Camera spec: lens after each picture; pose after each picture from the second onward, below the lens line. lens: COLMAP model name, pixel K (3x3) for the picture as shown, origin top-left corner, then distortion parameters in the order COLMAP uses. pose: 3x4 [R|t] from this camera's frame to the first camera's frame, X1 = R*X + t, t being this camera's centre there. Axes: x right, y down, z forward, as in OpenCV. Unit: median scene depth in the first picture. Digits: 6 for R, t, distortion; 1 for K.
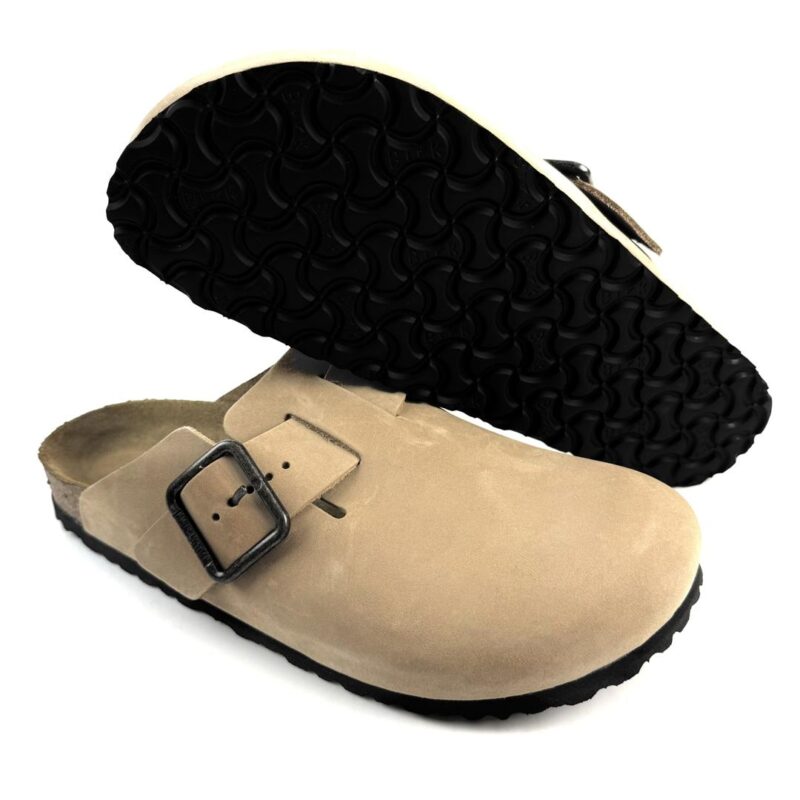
lens RADIAL K [[696.7, 0, 400.0], [0, 696.7, 400.0], [0, 0, 1]] dist [0.065907, -0.285018]
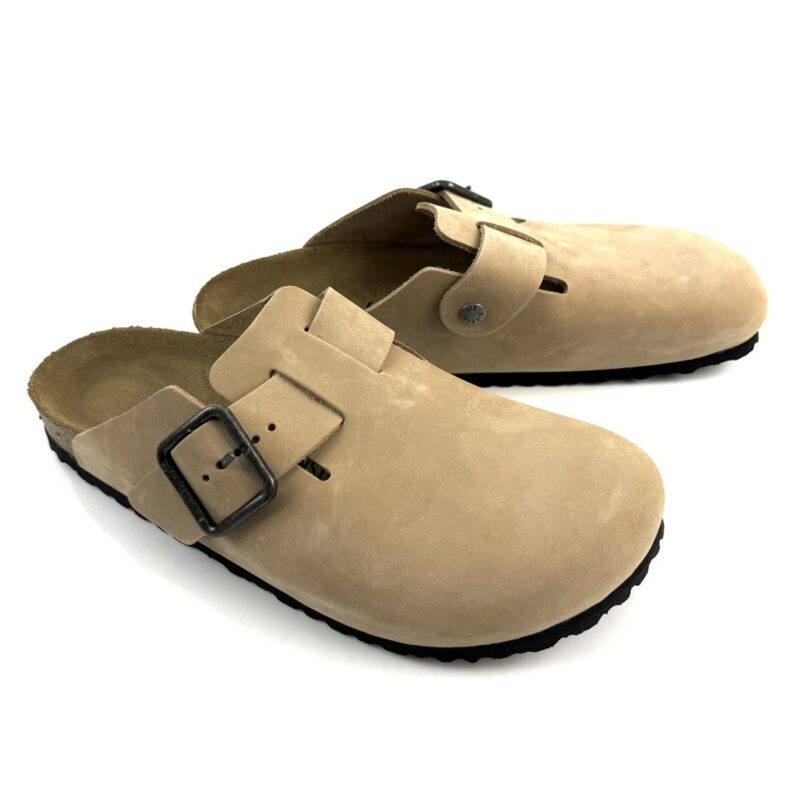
lens RADIAL K [[696.7, 0, 400.0], [0, 696.7, 400.0], [0, 0, 1]] dist [0.065907, -0.285018]
pose [[0.999818, 0.008817, 0.016936, 0.008879], [-0.011936, 0.980935, 0.193968, -0.152479], [-0.014903, -0.194134, 0.980862, -0.010395]]
